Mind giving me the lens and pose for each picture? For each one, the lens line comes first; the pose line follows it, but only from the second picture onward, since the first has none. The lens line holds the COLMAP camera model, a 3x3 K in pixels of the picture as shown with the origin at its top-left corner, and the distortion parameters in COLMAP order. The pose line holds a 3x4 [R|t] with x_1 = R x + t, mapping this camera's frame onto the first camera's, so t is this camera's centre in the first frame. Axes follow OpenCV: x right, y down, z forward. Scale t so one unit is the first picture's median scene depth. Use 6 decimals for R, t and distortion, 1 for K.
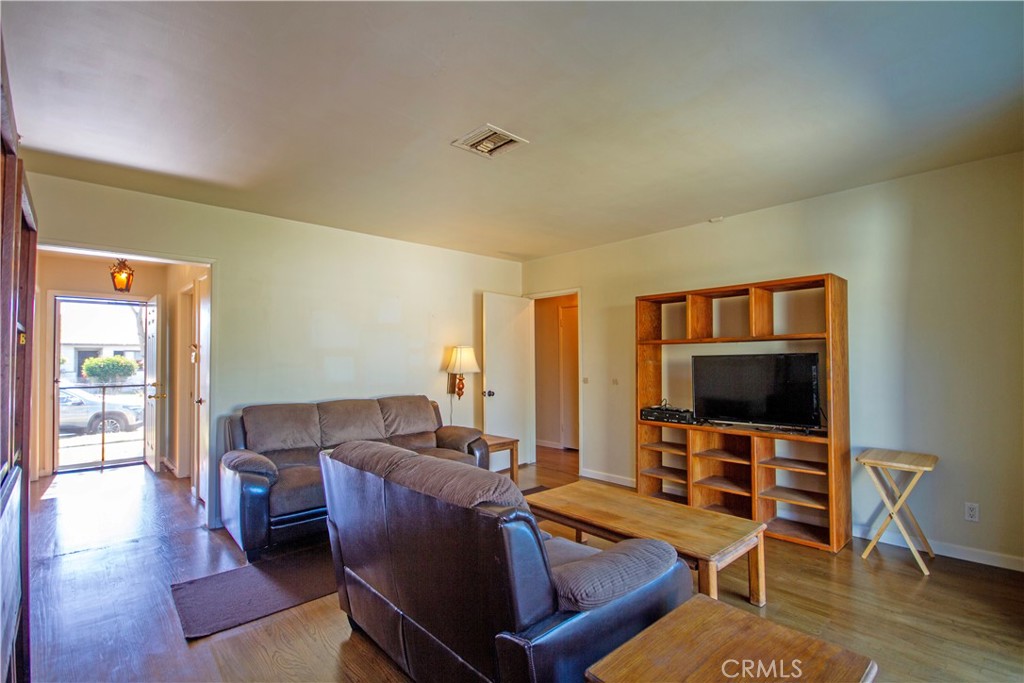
lens RADIAL K [[490.0, 0, 518.7], [0, 490.0, 347.1], [0, 0, 1]] dist [-0.003045, -0.000424]
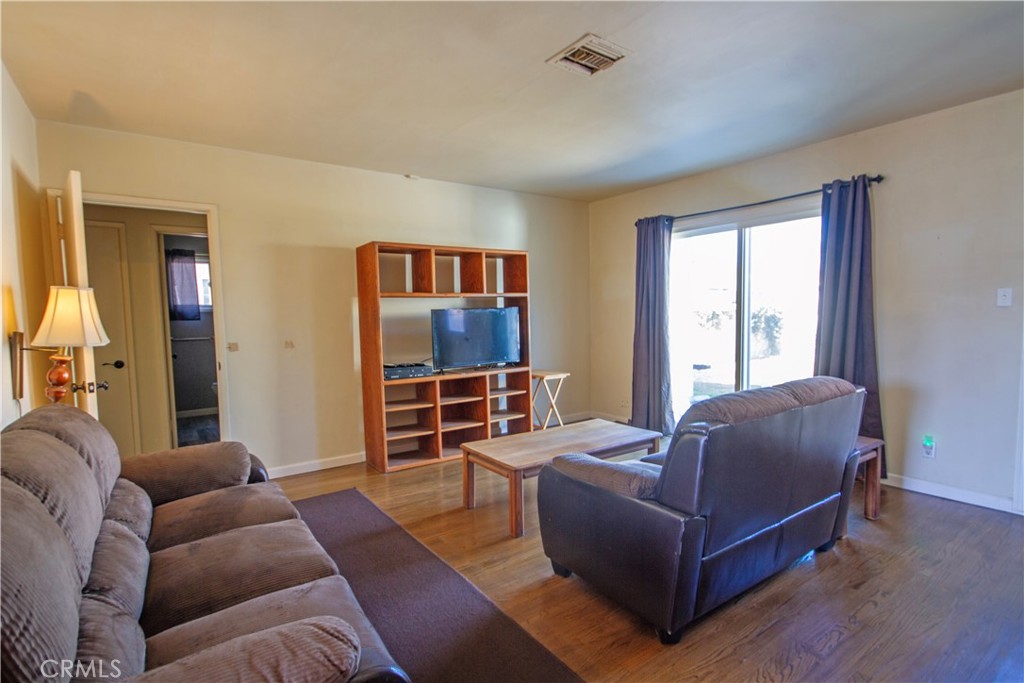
lens RADIAL K [[507.3, 0, 512.0], [0, 507.3, 341.5], [0, 0, 1]] dist [0.022059, 0.000034]
pose [[0.124266, -0.056443, 0.990642, -0.815662], [-0.004280, 0.998341, 0.057419, 0.028017], [-0.992240, -0.011375, 0.123818, 0.828873]]
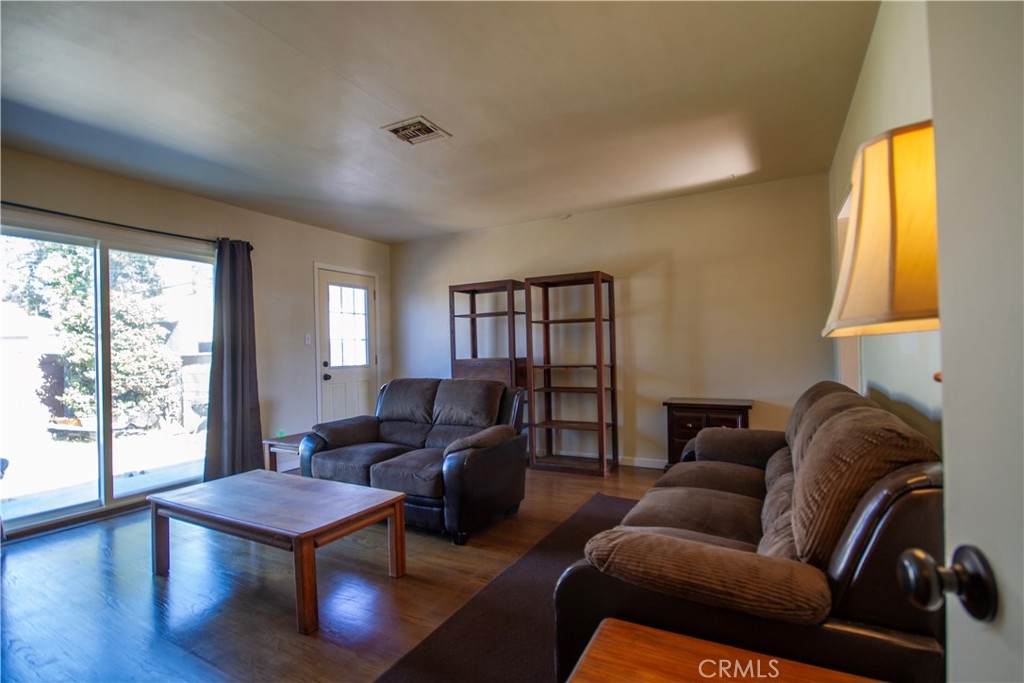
lens RADIAL K [[490.0, 0, 518.7], [0, 490.0, 347.1], [0, 0, 1]] dist [-0.003045, -0.000424]
pose [[-0.940167, 0.022343, -0.339979, 0.090994], [0.034273, 0.998988, -0.029124, 0.086626], [0.338985, -0.039034, -0.939982, 1.698458]]
